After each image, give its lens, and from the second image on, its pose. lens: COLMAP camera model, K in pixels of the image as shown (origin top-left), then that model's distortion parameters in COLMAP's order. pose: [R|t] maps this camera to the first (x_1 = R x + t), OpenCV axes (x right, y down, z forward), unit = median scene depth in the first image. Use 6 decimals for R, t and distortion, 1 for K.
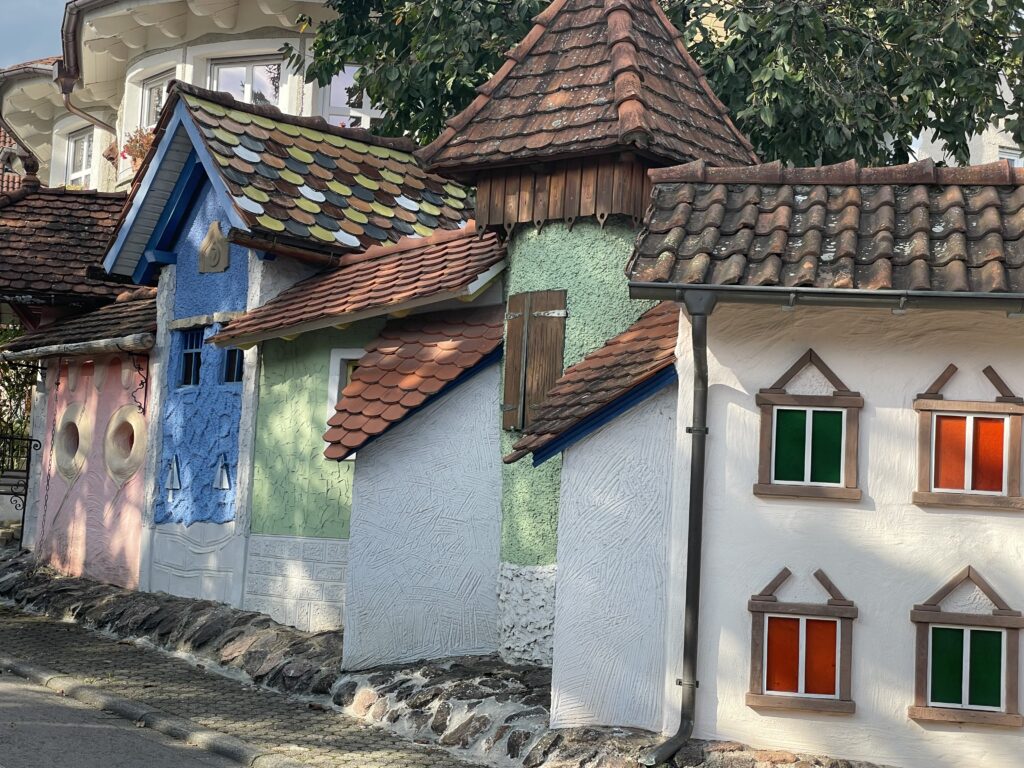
lens RADIAL K [[1571.7, 0, 512.0], [0, 1571.7, 384.0], [0, 0, 1]] dist [0.025048, 0.052561]
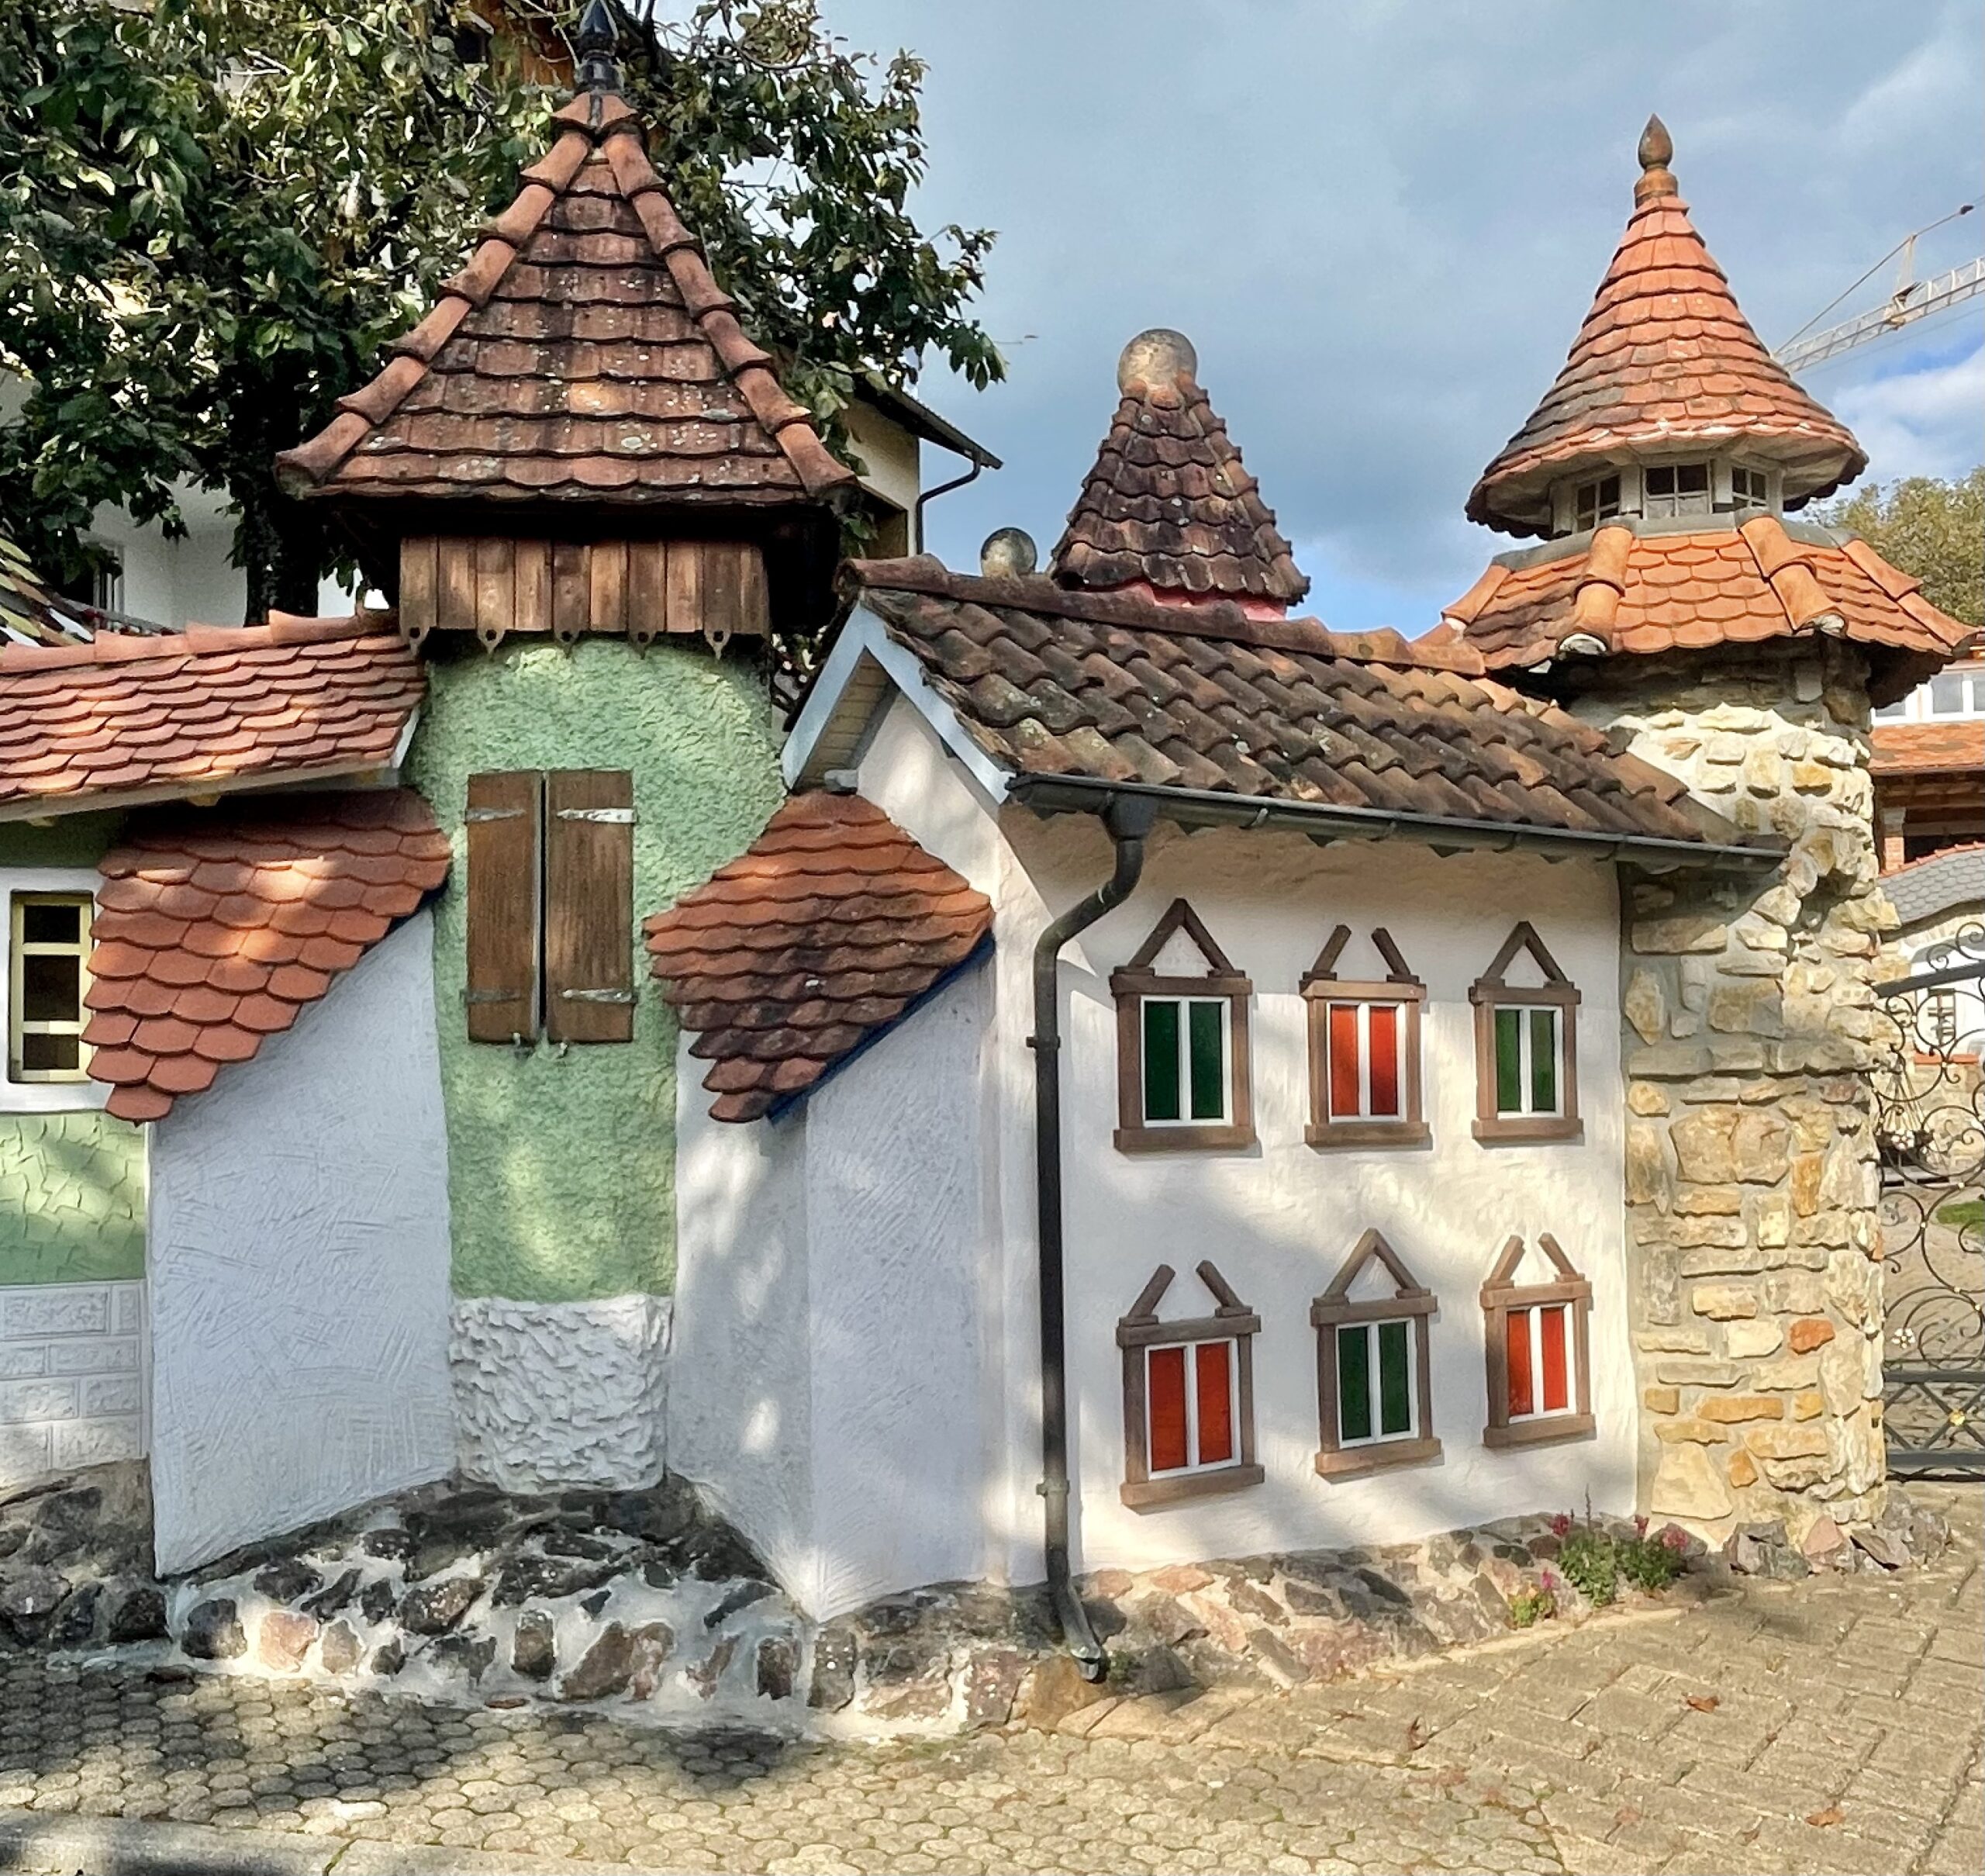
lens RADIAL K [[1895.9, 0, 992.4], [0, 1895.9, 1040.1], [0, 0, 1]] dist [0.011205, -0.081897]
pose [[0.718631, -0.042891, 0.694068, -0.325795], [-0.011506, 0.997226, 0.073538, -0.018793], [-0.695297, -0.060833, 0.716144, 0.466749]]
